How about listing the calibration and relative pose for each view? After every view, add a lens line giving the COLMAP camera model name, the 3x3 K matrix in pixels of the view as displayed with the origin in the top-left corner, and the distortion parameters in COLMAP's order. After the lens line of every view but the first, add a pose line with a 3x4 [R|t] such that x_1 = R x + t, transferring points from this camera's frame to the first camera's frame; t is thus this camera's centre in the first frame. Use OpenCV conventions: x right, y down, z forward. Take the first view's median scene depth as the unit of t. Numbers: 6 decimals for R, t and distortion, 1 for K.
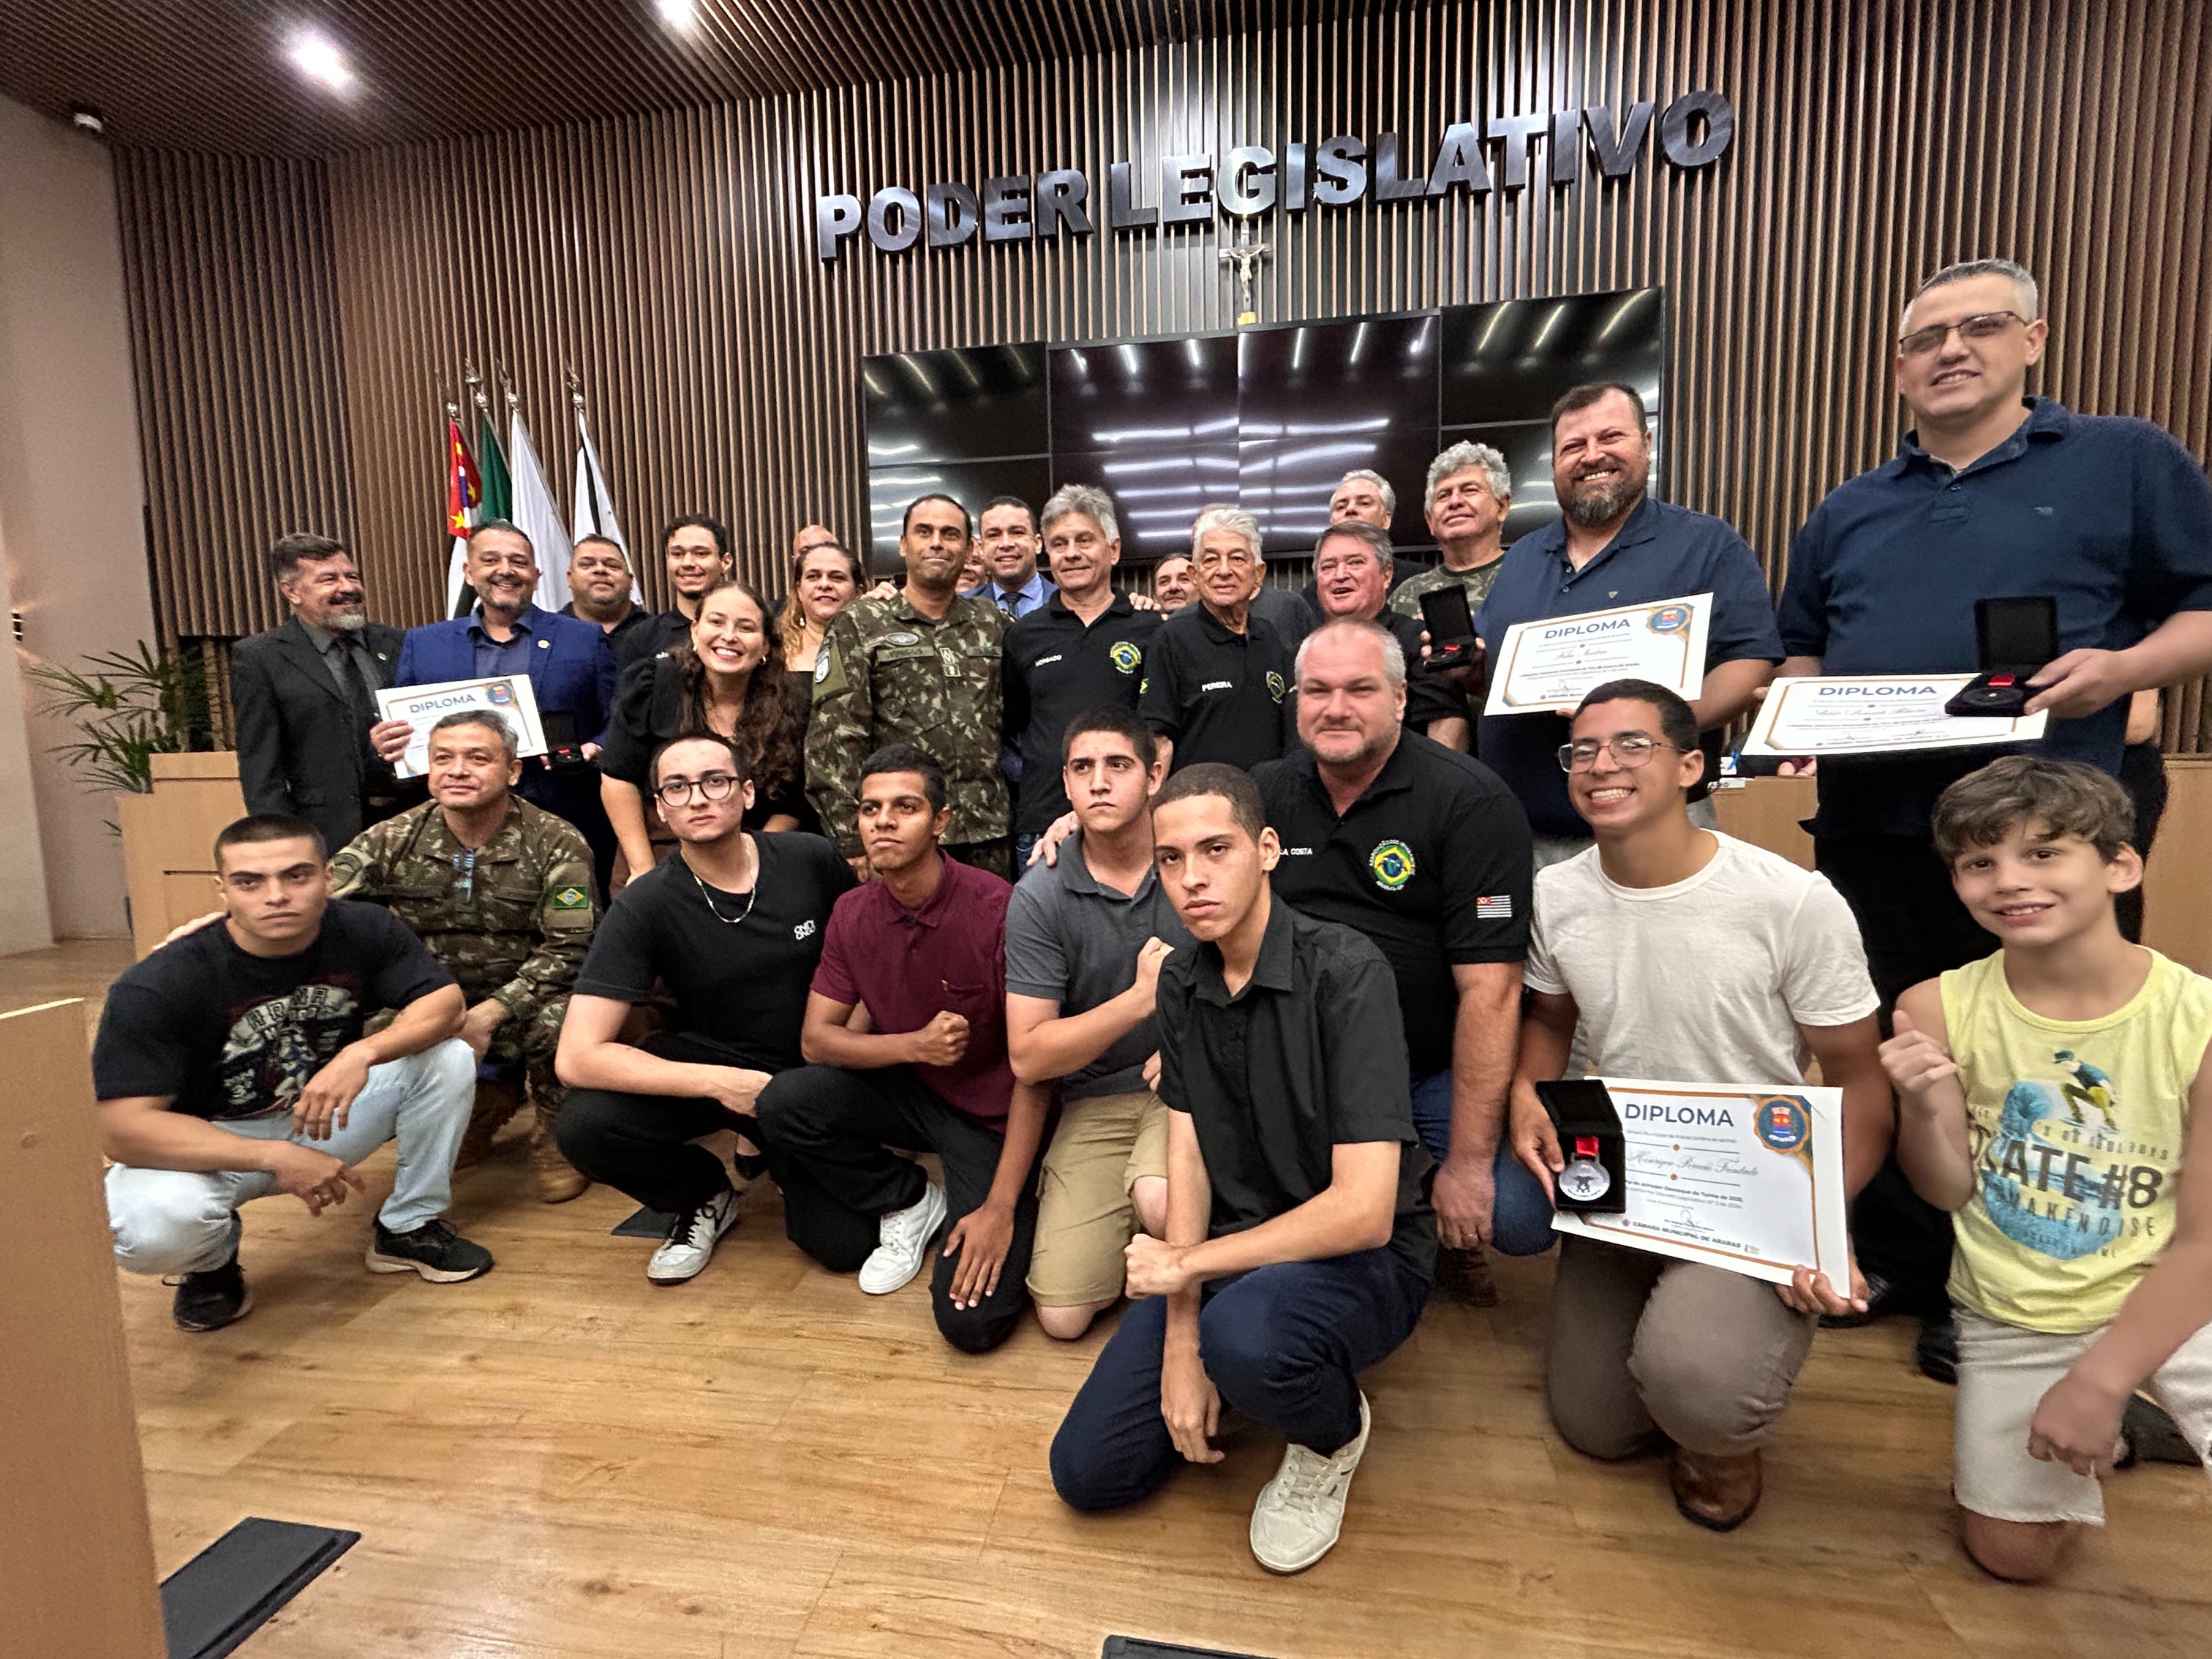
lens RADIAL K [[978.0, 0, 1114.9], [0, 978.0, 820.4], [0, 0, 1]] dist [0.002677, 0.000488]
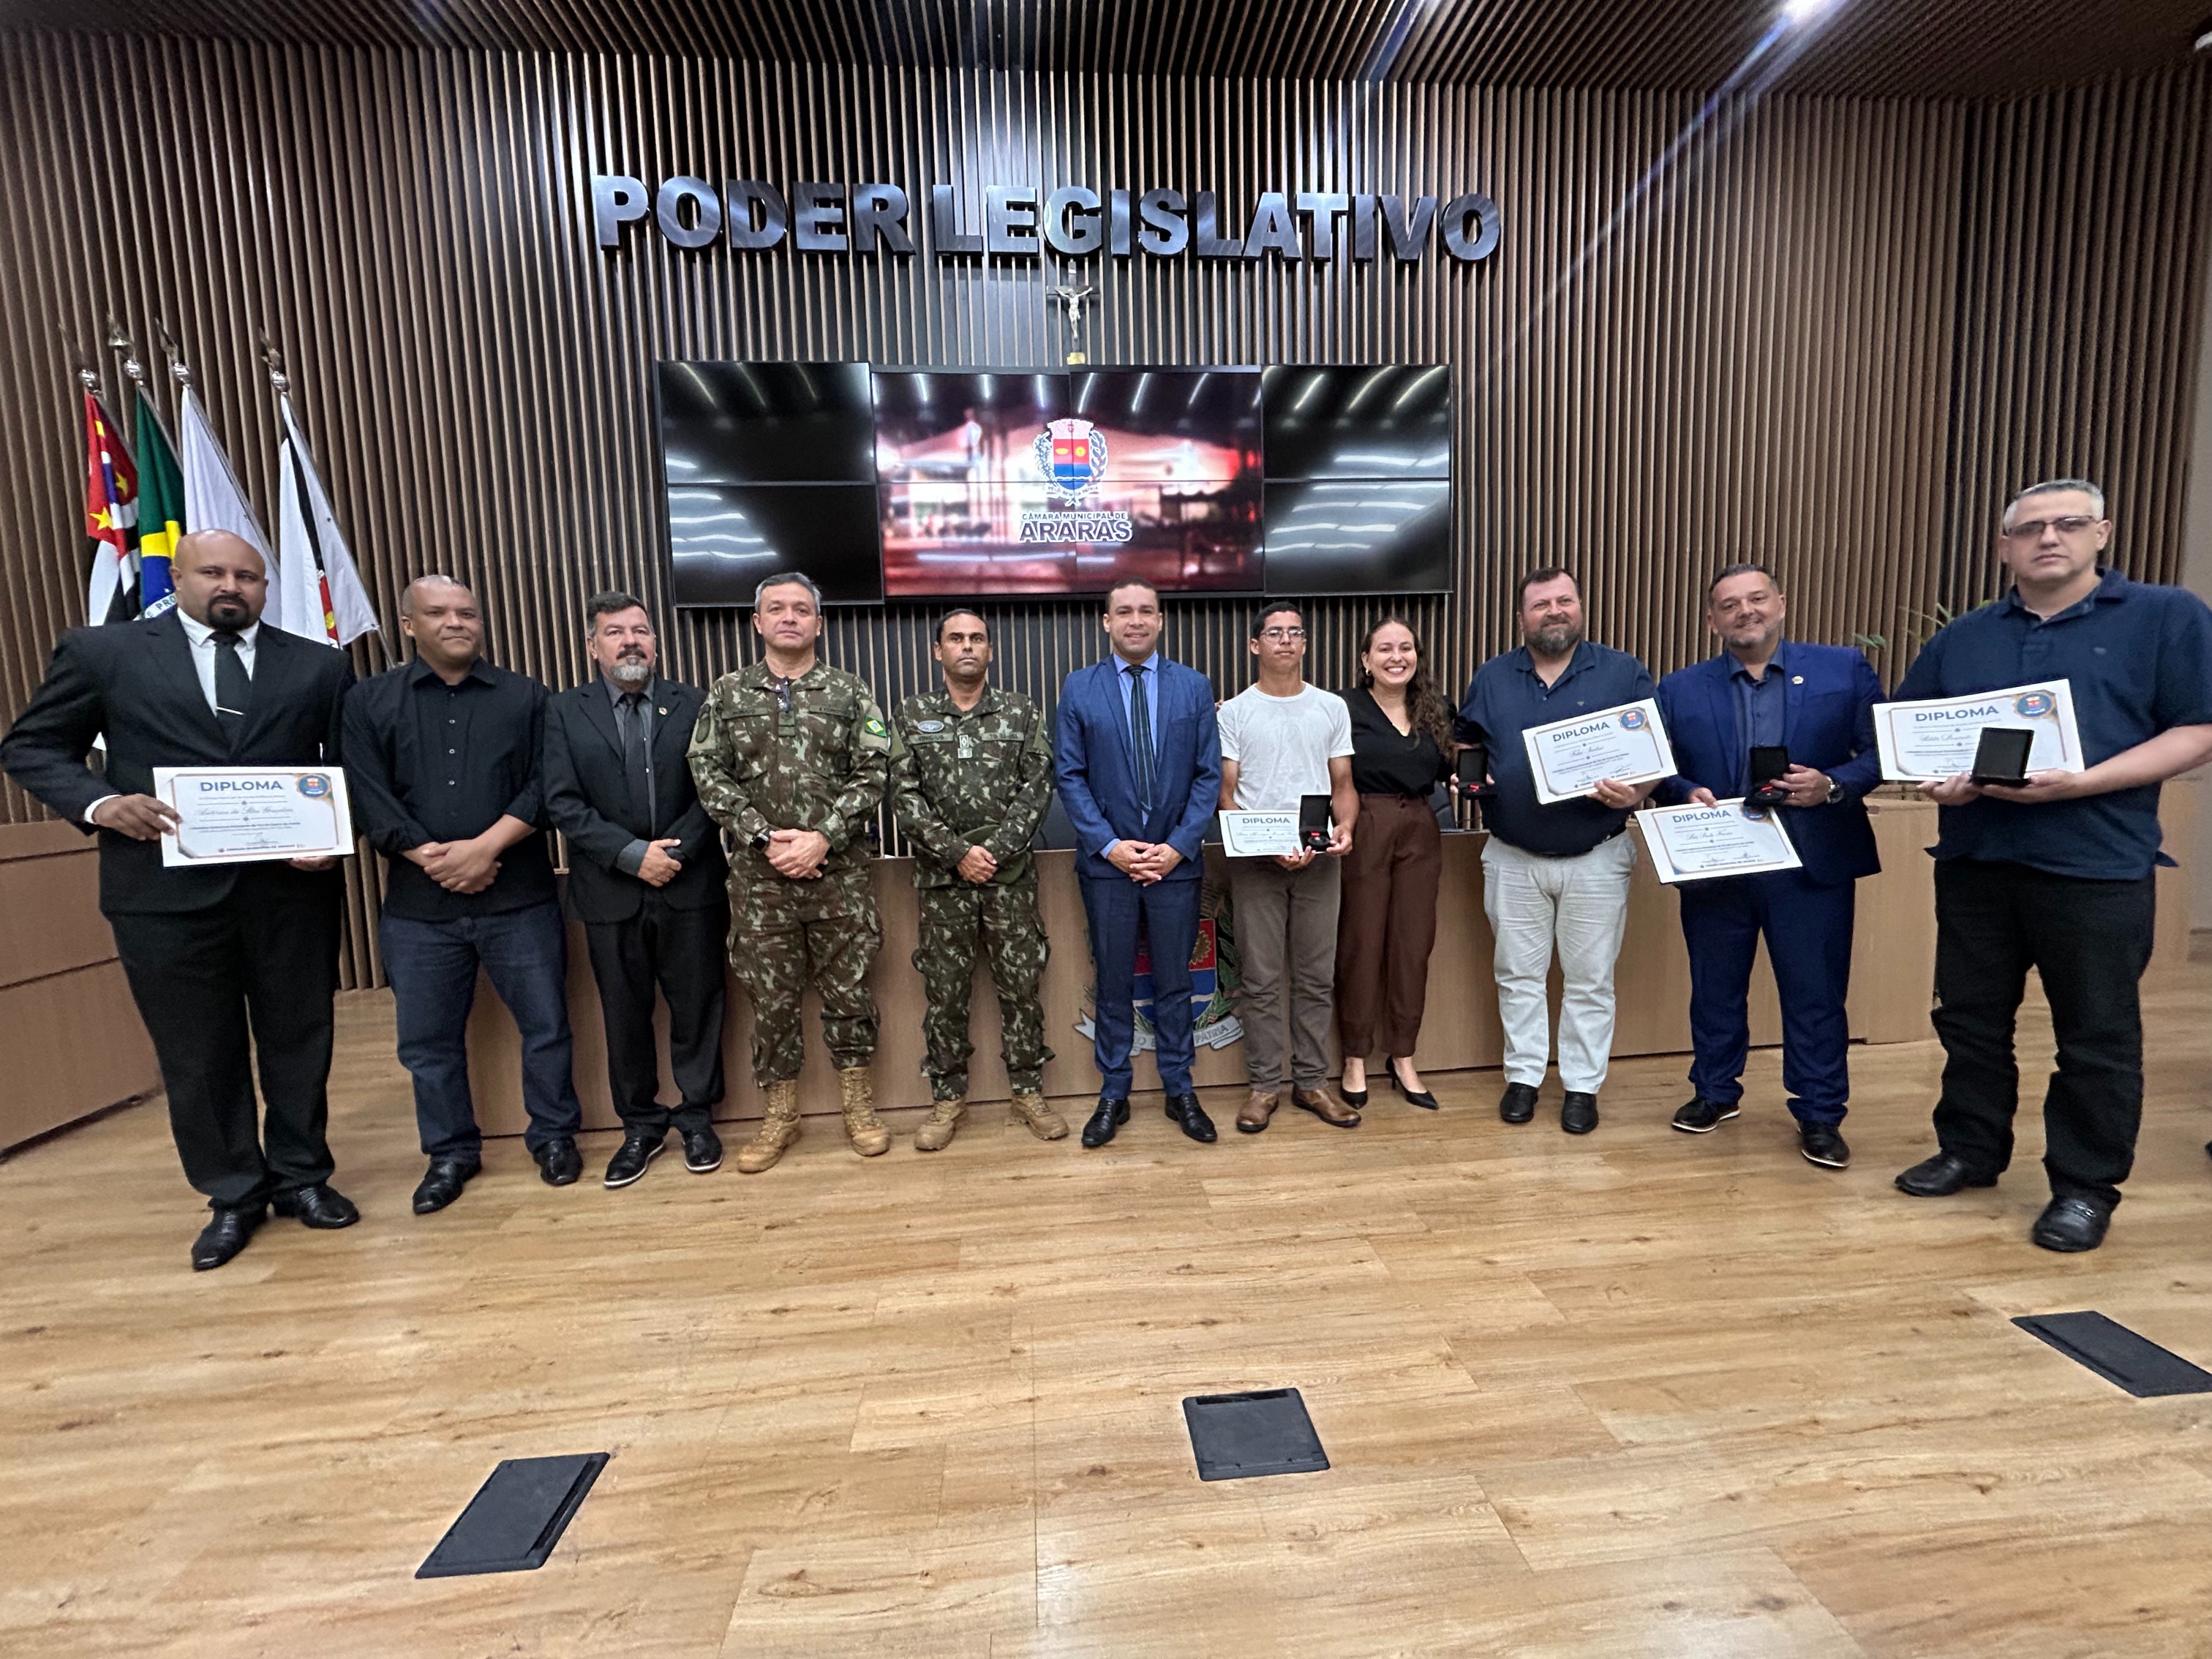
lens RADIAL K [[901.1, 0, 1110.8], [0, 901.1, 824.9], [0, 0, 1]] dist [0.002168, 0.000464]
pose [[0.969258, -0.031520, 0.244019, -0.071179], [0.031420, 0.999497, 0.004304, -0.039568], [-0.244031, 0.003496, 0.969761, 0.100059]]
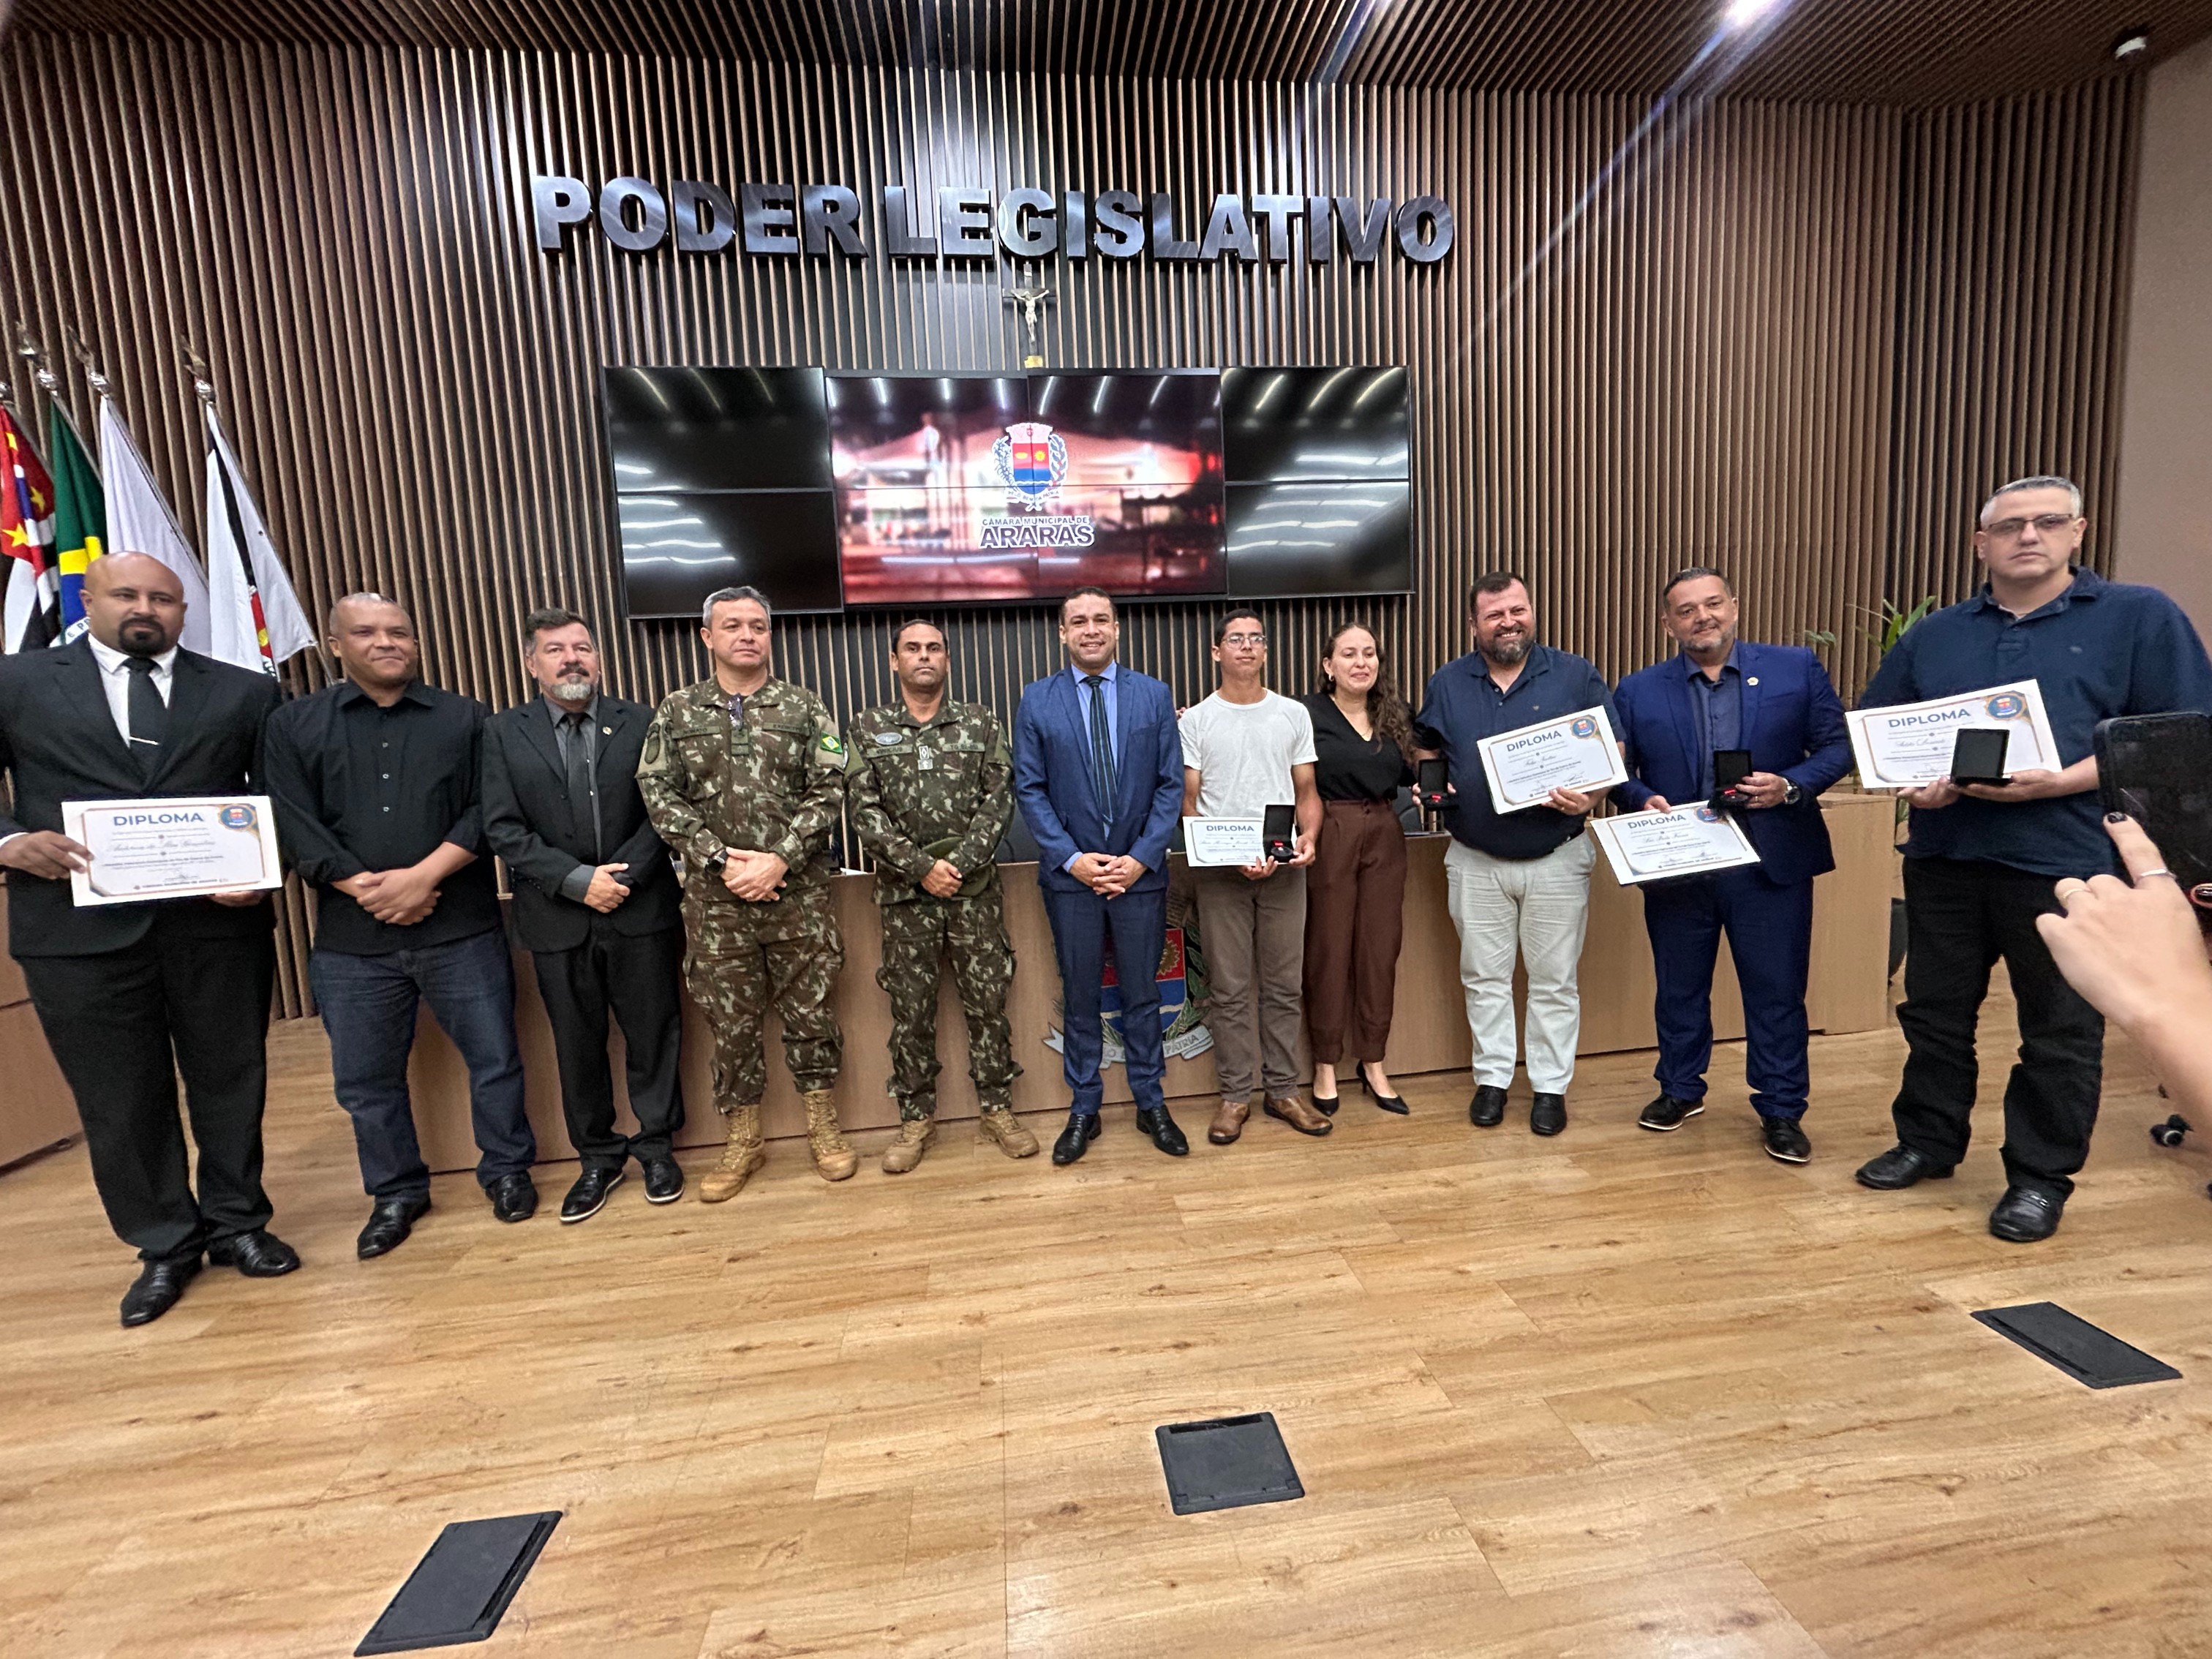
lens RADIAL K [[901.1, 0, 1109.2], [0, 901.1, 824.6], [0, 0, 1]] dist [0.002168, 0.000464]
pose [[0.960737, -0.051303, 0.272675, -0.065320], [0.051421, 0.998654, 0.006718, -0.047254], [-0.272652, 0.007567, 0.962083, 0.104823]]
